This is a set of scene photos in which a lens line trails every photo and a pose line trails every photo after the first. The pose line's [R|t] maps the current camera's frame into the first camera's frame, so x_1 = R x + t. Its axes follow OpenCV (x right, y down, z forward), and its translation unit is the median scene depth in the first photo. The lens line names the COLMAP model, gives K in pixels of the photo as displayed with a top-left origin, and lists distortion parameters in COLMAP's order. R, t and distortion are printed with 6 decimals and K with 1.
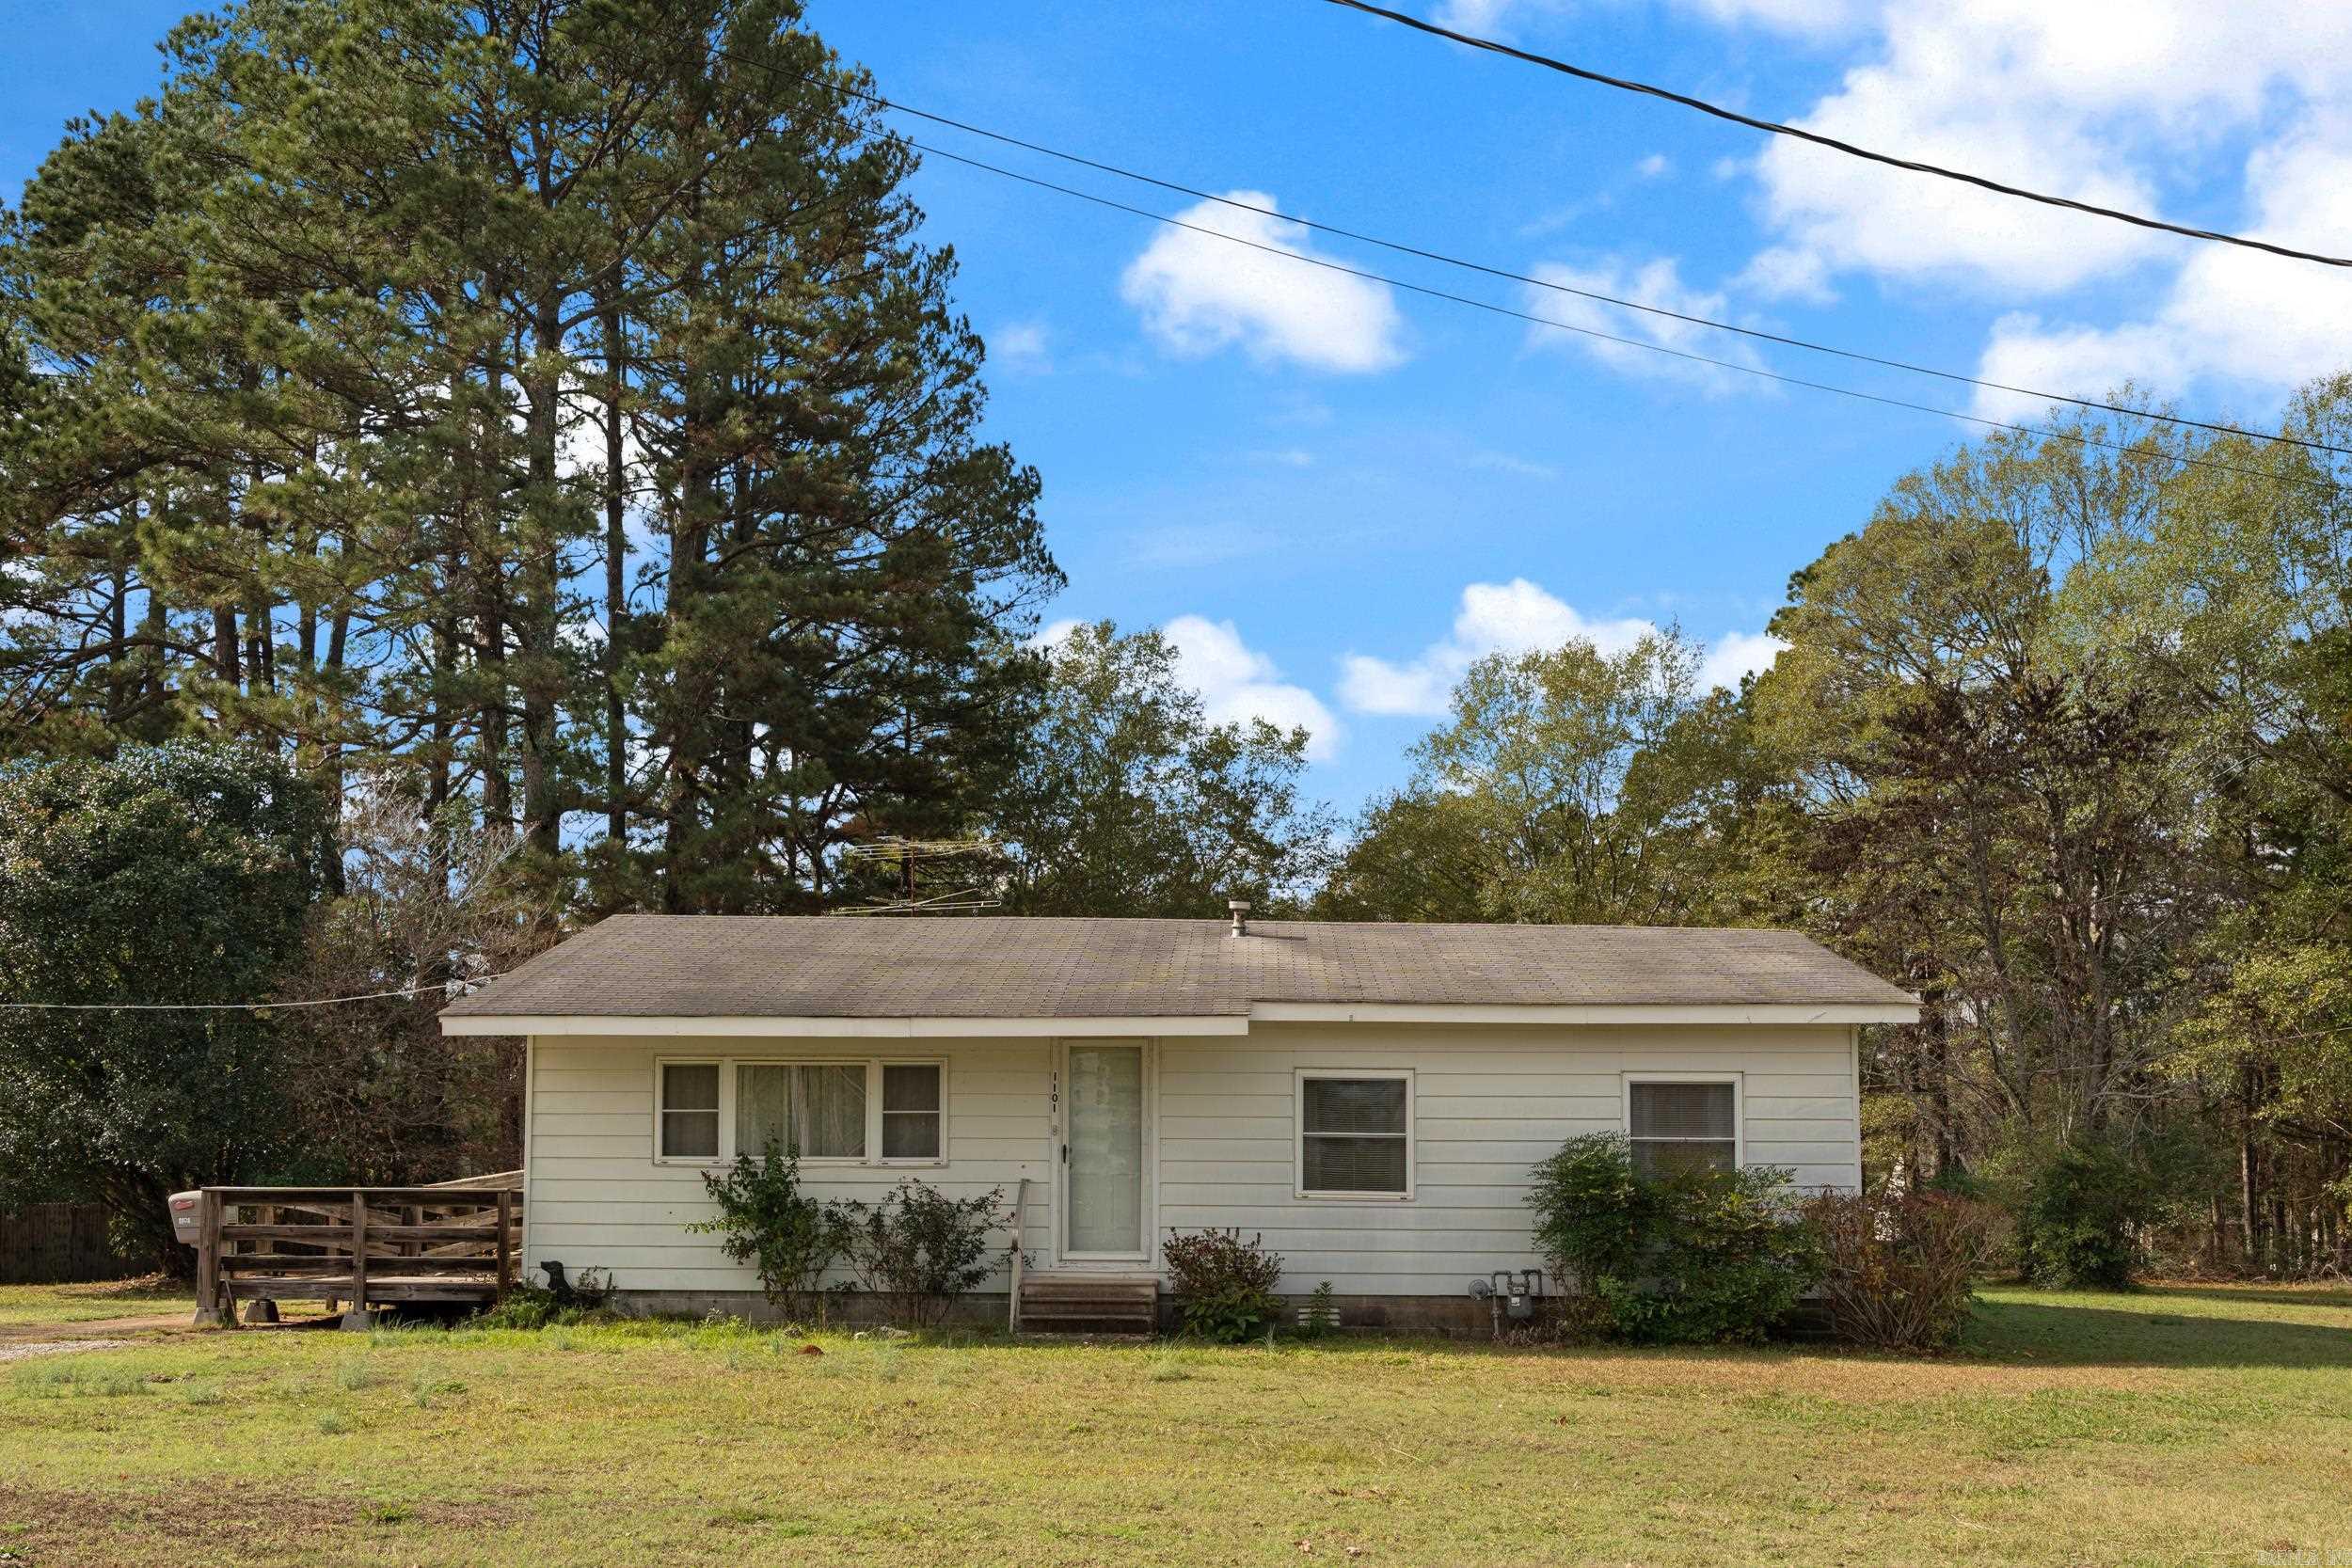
lens RADIAL K [[2353.3, 0, 1176.0], [0, 2353.3, 784.0], [0, 0, 1]] dist [-0.007681, -0.006832]
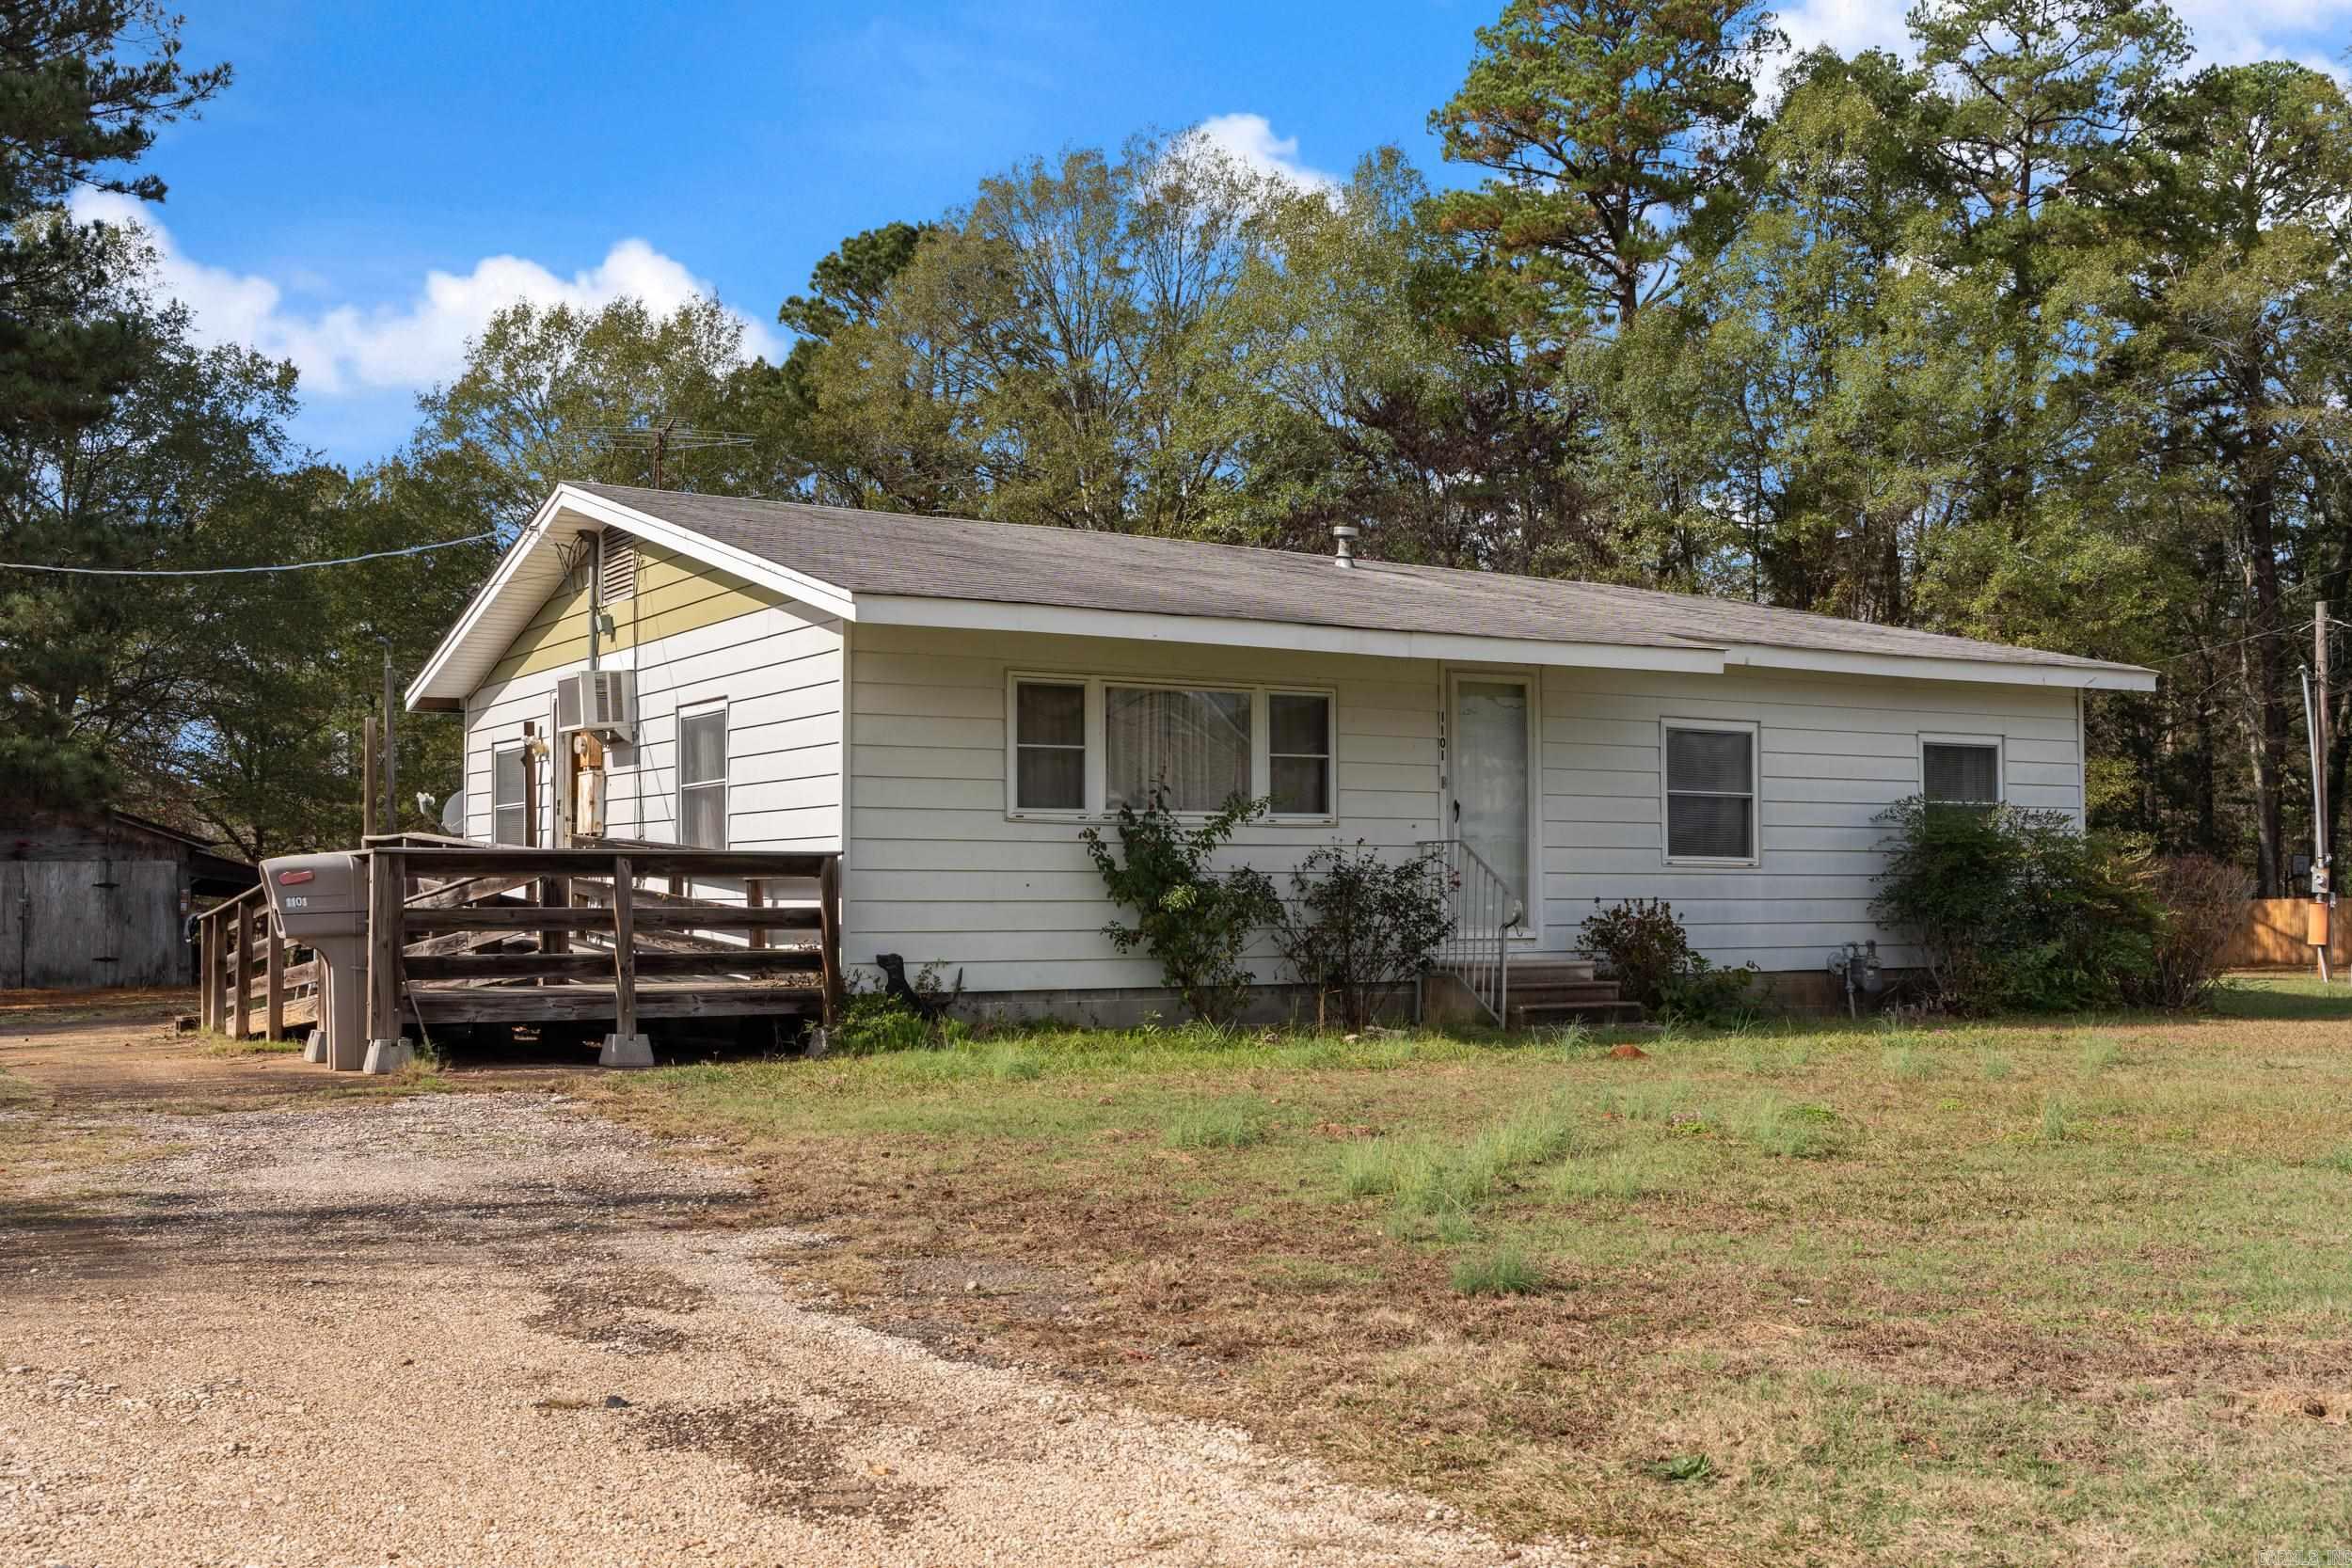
lens RADIAL K [[2353.3, 0, 1176.0], [0, 2353.3, 784.0], [0, 0, 1]] dist [-0.007681, -0.006832]
pose [[0.843251, 0.018390, 0.537206, -0.567063], [-0.083311, 0.991809, 0.096821, 0.077245], [-0.531025, -0.126399, 0.837875, 0.371654]]
